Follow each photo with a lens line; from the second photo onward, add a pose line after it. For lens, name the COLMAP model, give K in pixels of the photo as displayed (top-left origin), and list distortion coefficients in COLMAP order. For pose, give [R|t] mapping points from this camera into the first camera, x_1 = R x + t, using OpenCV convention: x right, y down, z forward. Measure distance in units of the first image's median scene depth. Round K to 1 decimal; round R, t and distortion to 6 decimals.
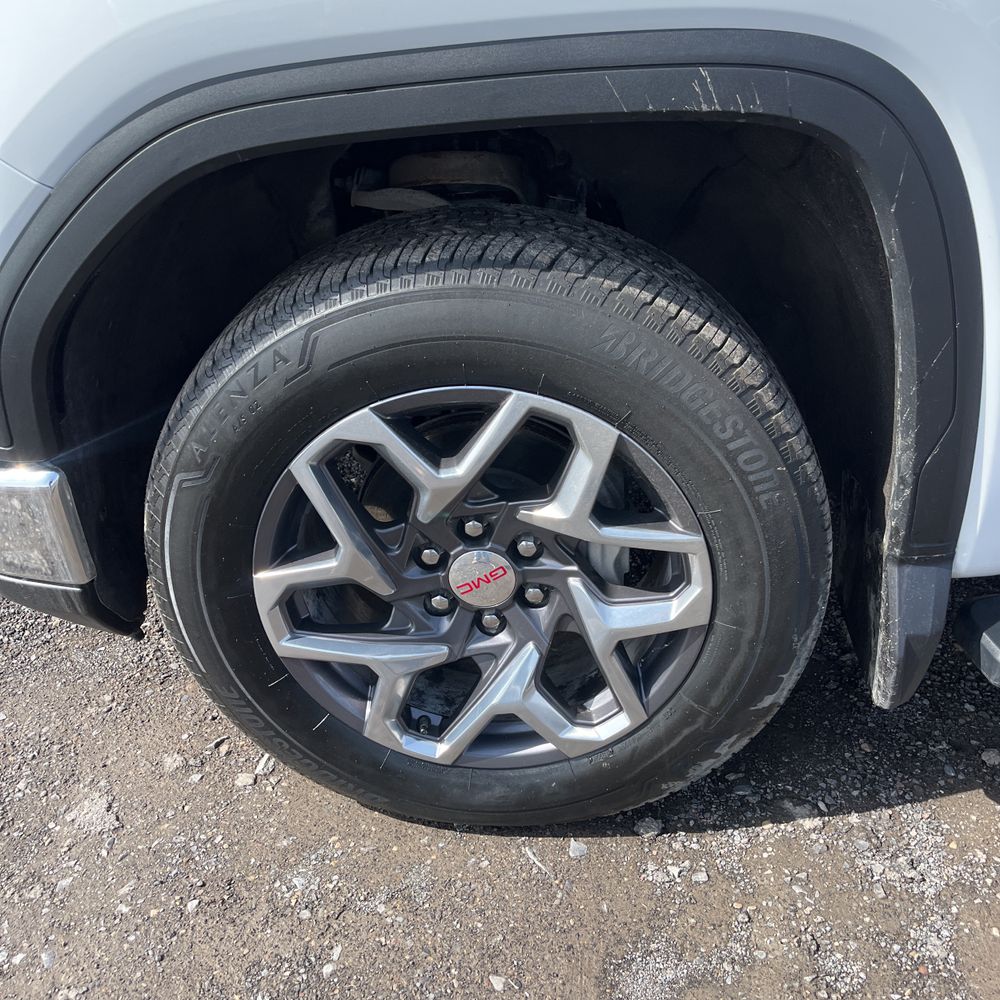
lens RADIAL K [[1009.5, 0, 491.2], [0, 1009.5, 514.0], [0, 0, 1]] dist [0.028781, 0.000000]
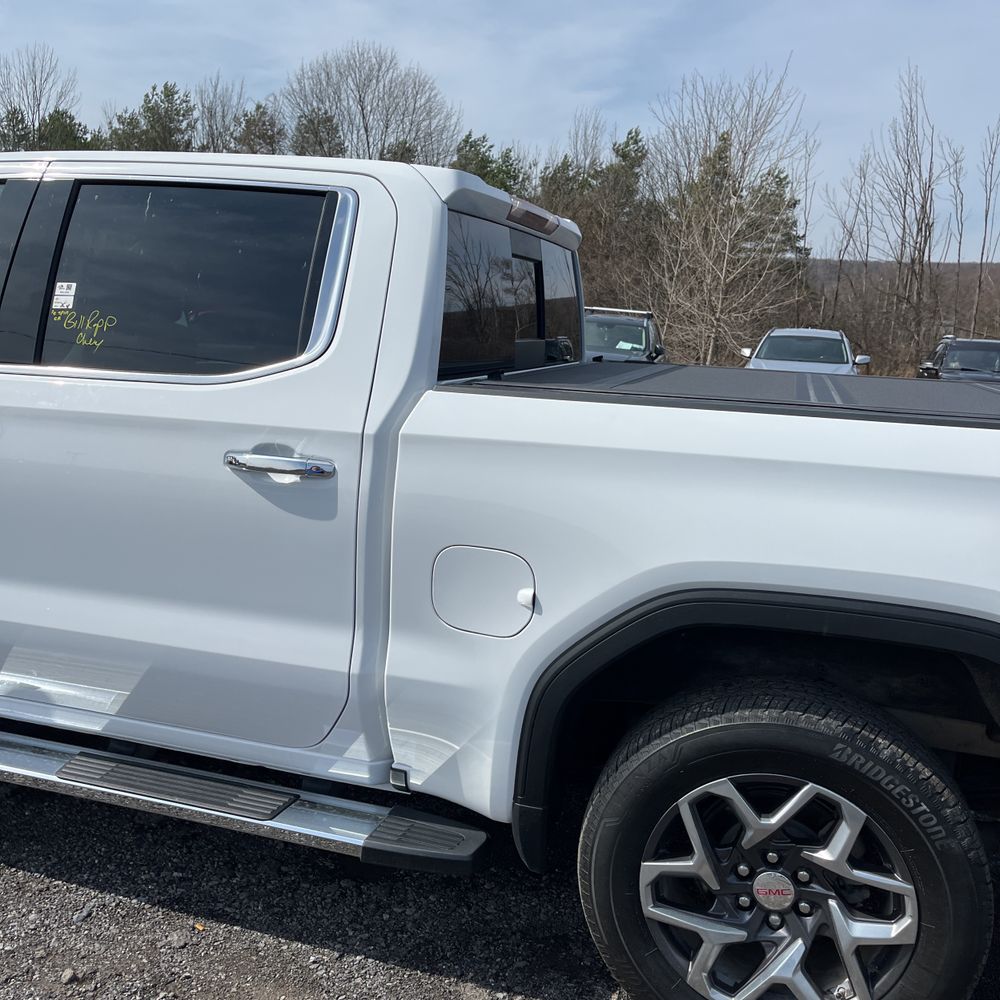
lens RADIAL K [[1009.5, 0, 498.3], [0, 1009.5, 493.3], [0, 0, 1]] dist [0.028781, 0.000000]
pose [[0.974797, 0.112658, -0.192557, -0.210297], [-0.172735, 0.927371, -0.331882, 0.093795], [0.141182, 0.356779, 0.923459, -0.894029]]
